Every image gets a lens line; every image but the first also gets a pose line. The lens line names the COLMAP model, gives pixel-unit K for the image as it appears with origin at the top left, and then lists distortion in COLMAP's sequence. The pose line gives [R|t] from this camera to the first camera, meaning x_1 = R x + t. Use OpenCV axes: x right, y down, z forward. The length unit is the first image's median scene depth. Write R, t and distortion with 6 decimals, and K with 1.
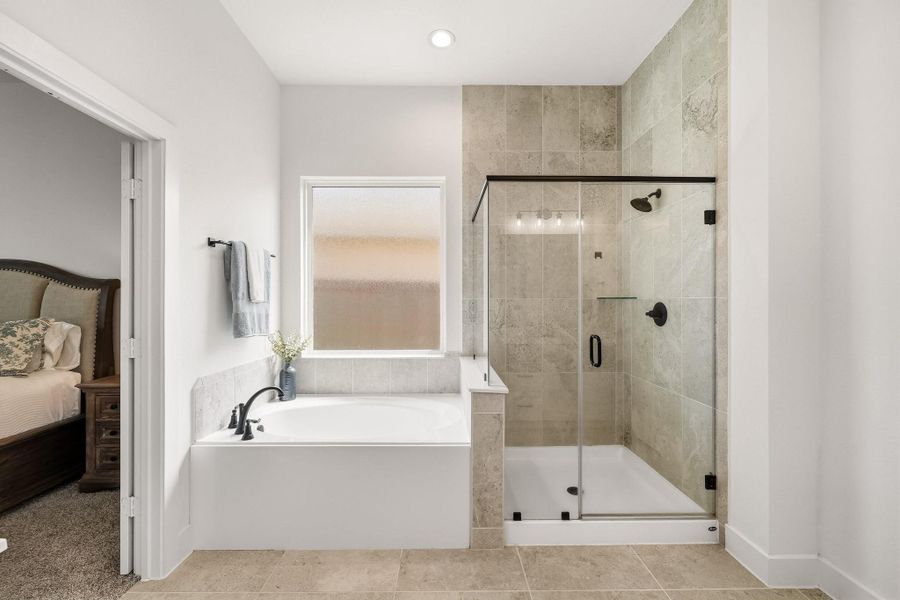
lens RADIAL K [[367.5, 0, 448.2], [0, 367.5, 303.5], [0, 0, 1]] dist [0.002023, 0.000259]
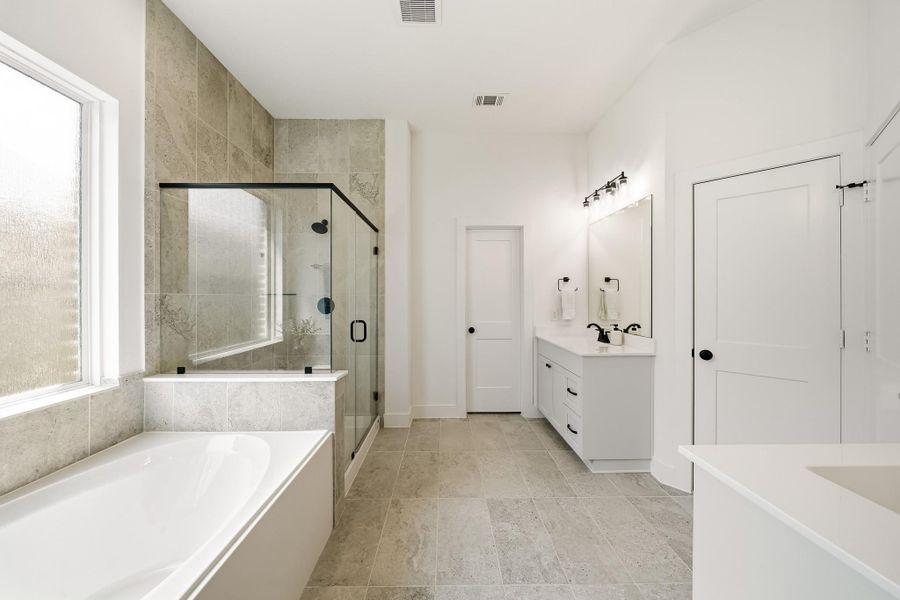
lens RADIAL K [[310.6, 0, 447.0], [0, 310.6, 299.8], [0, 0, 1]] dist [0.000400, -0.000037]
pose [[-0.001613, -0.009605, 0.999953, -0.825151], [0.006496, 0.999933, 0.009615, -0.004973], [-0.999978, 0.006511, -0.001551, 0.654381]]
